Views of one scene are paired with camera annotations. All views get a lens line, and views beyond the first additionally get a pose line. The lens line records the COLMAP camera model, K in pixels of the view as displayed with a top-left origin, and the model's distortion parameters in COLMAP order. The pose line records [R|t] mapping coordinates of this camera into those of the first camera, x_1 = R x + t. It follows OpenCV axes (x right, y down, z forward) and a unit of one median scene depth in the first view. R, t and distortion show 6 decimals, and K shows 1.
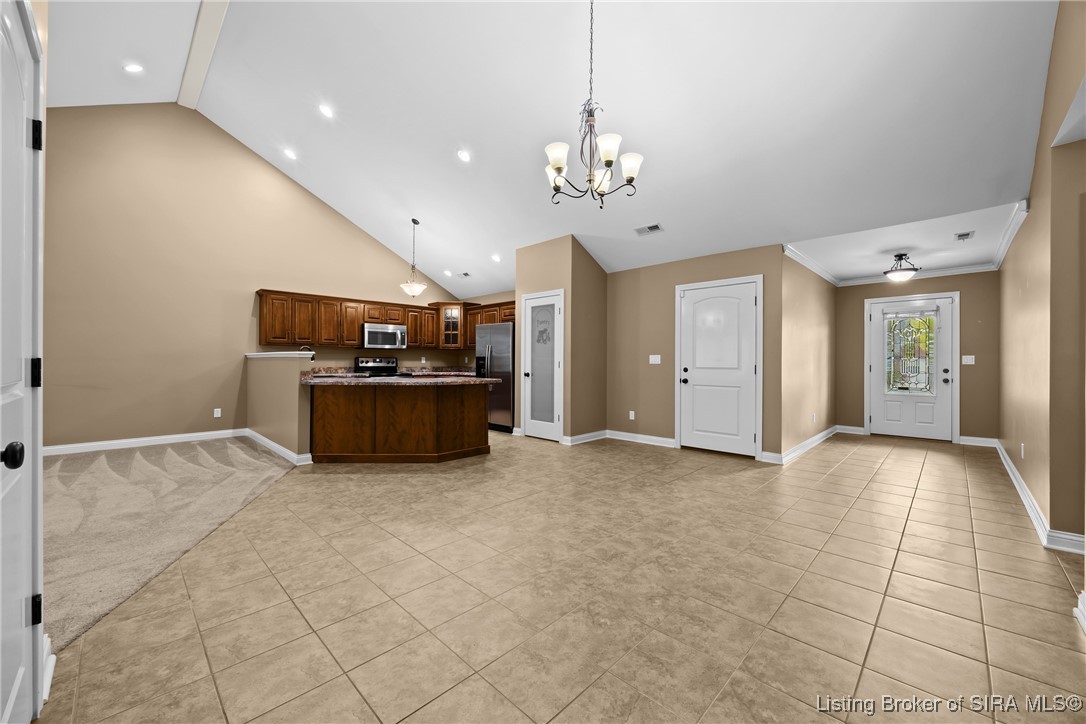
lens RADIAL K [[422.7, 0, 546.0], [0, 422.7, 365.4], [0, 0, 1]] dist [-0.000478, -0.000140]
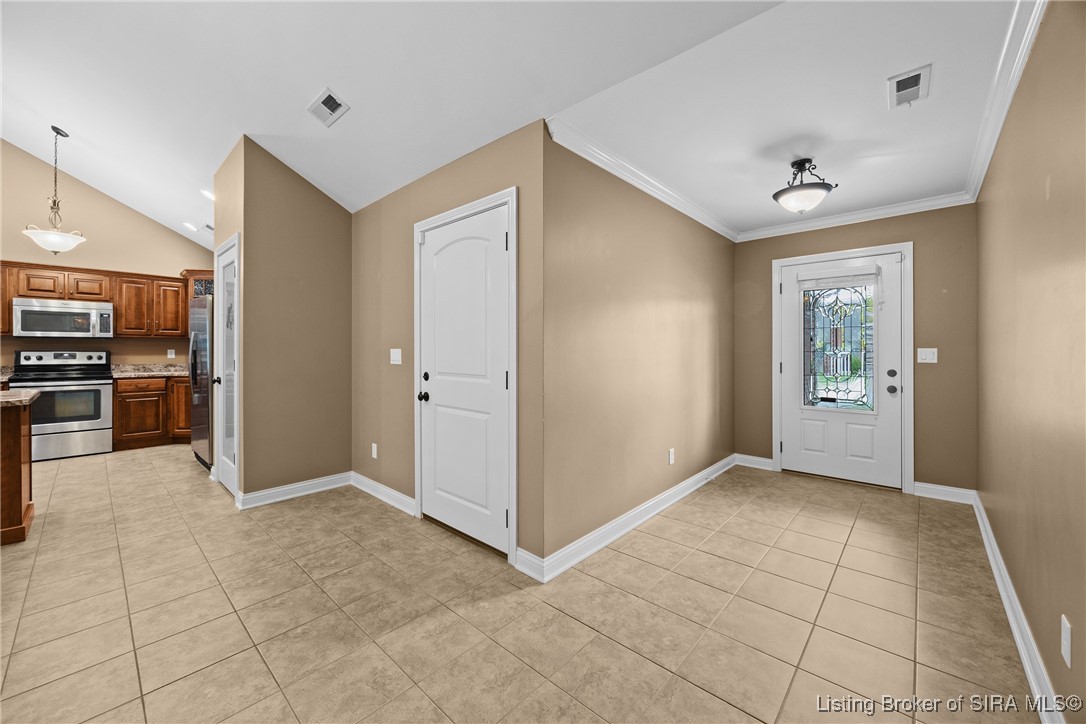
lens RADIAL K [[418.0, 0, 545.9], [0, 418.0, 352.7], [0, 0, 1]] dist [-0.001439, 0.000055]
pose [[0.999428, -0.002388, 0.033744, 0.426765], [0.002419, 0.999997, -0.000864, -0.017310], [-0.033742, 0.000945, 0.999430, 0.414034]]
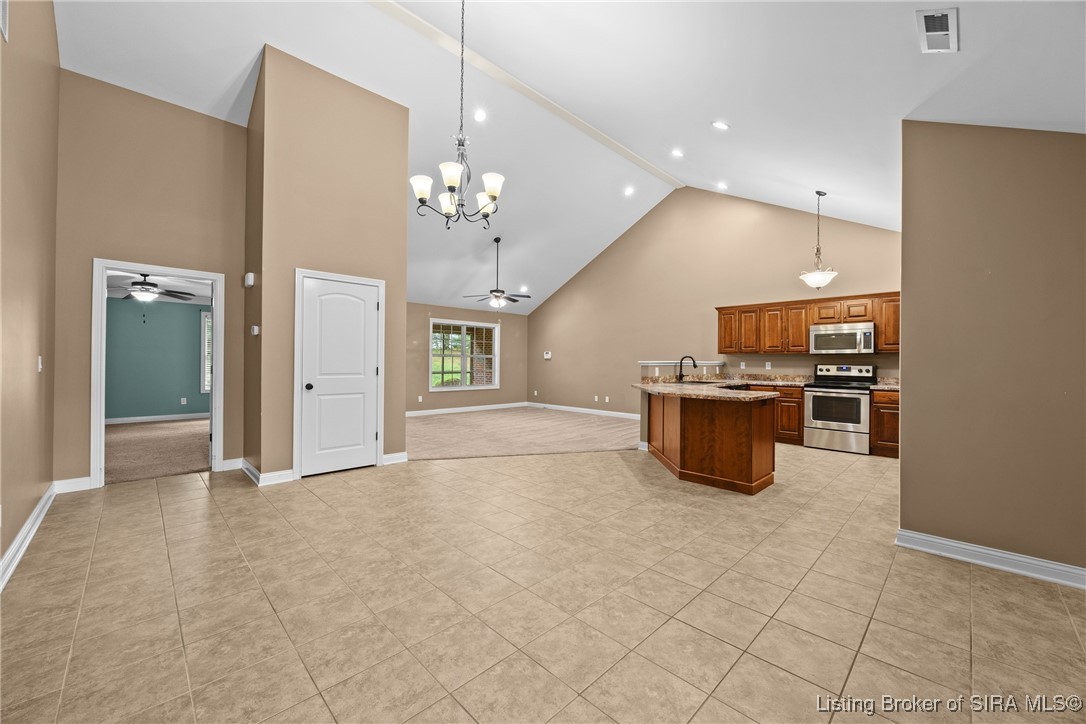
lens RADIAL K [[415.4, 0, 547.5], [0, 415.4, 360.8], [0, 0, 1]] dist [-0.002864, -0.000484]
pose [[-0.024345, -0.007483, -0.999676, 0.534303], [-0.013098, 0.999889, -0.007165, -0.016868], [0.999618, 0.012919, -0.024440, 0.576539]]
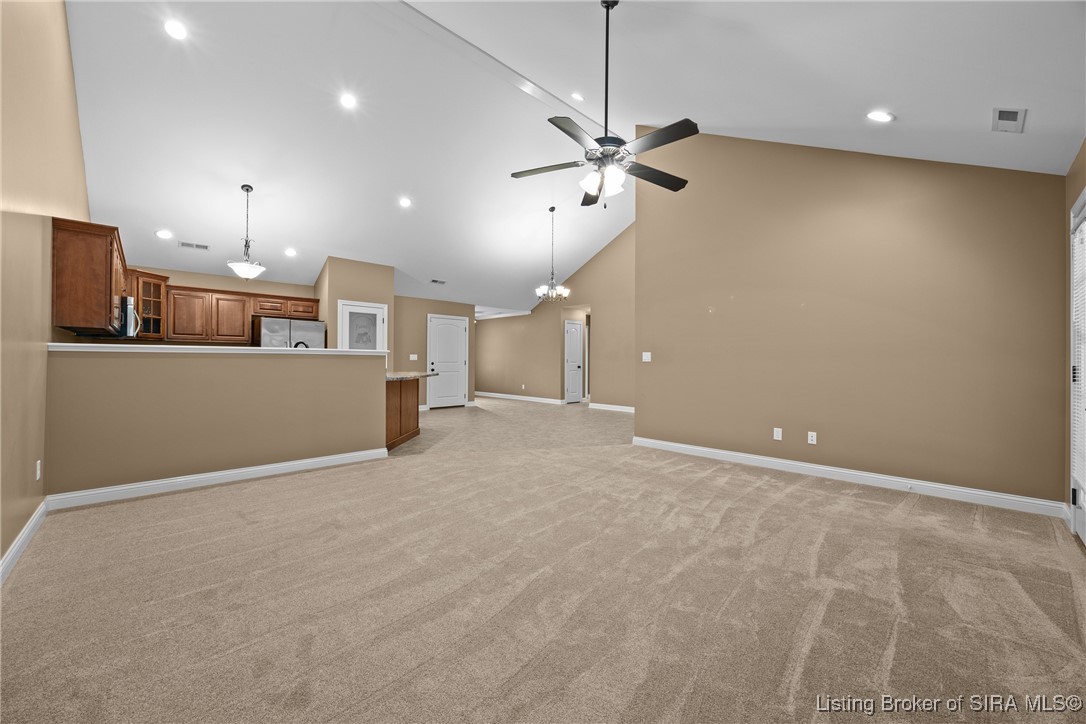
lens RADIAL K [[418.0, 0, 545.9], [0, 418.0, 352.7], [0, 0, 1]] dist [-0.001439, 0.000055]
pose [[0.038500, 0.008972, 0.999218, -1.241546], [-0.002873, 0.999957, -0.008868, -0.017916], [-0.999254, -0.002529, 0.038524, 0.431049]]
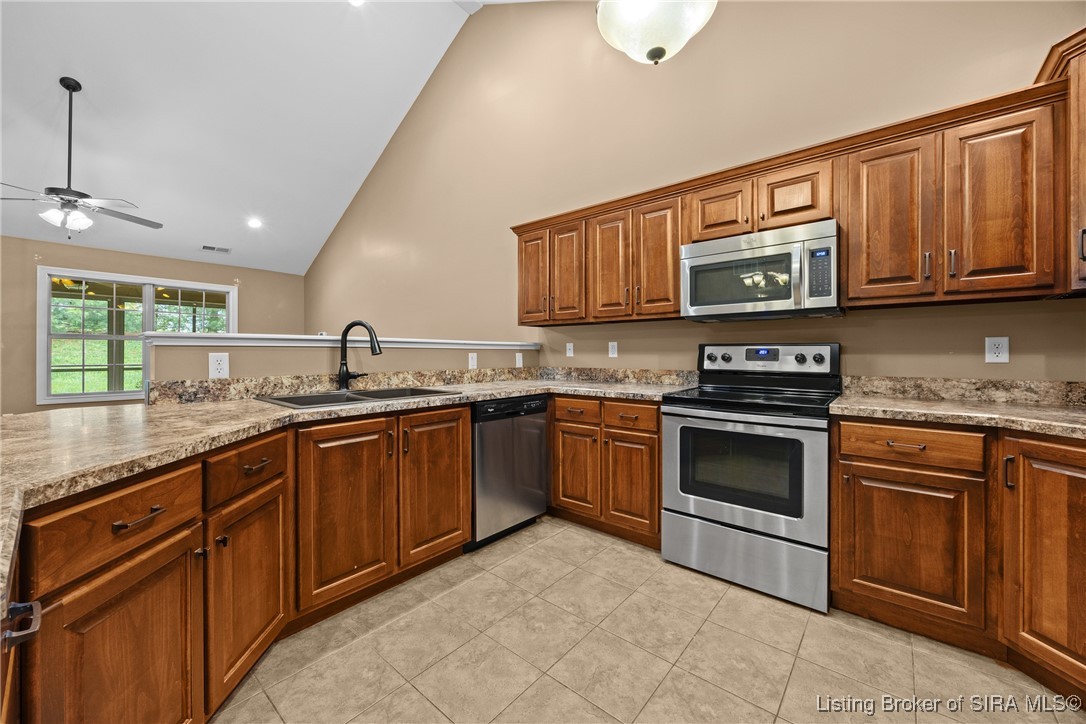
lens RADIAL K [[418.0, 0, 545.9], [0, 418.0, 352.7], [0, 0, 1]] dist [-0.001439, 0.000055]
pose [[0.078506, -0.006929, -0.996890, -0.116929], [-0.006614, 0.999950, -0.007471, -0.010981], [0.996892, 0.007180, 0.078456, 1.040716]]
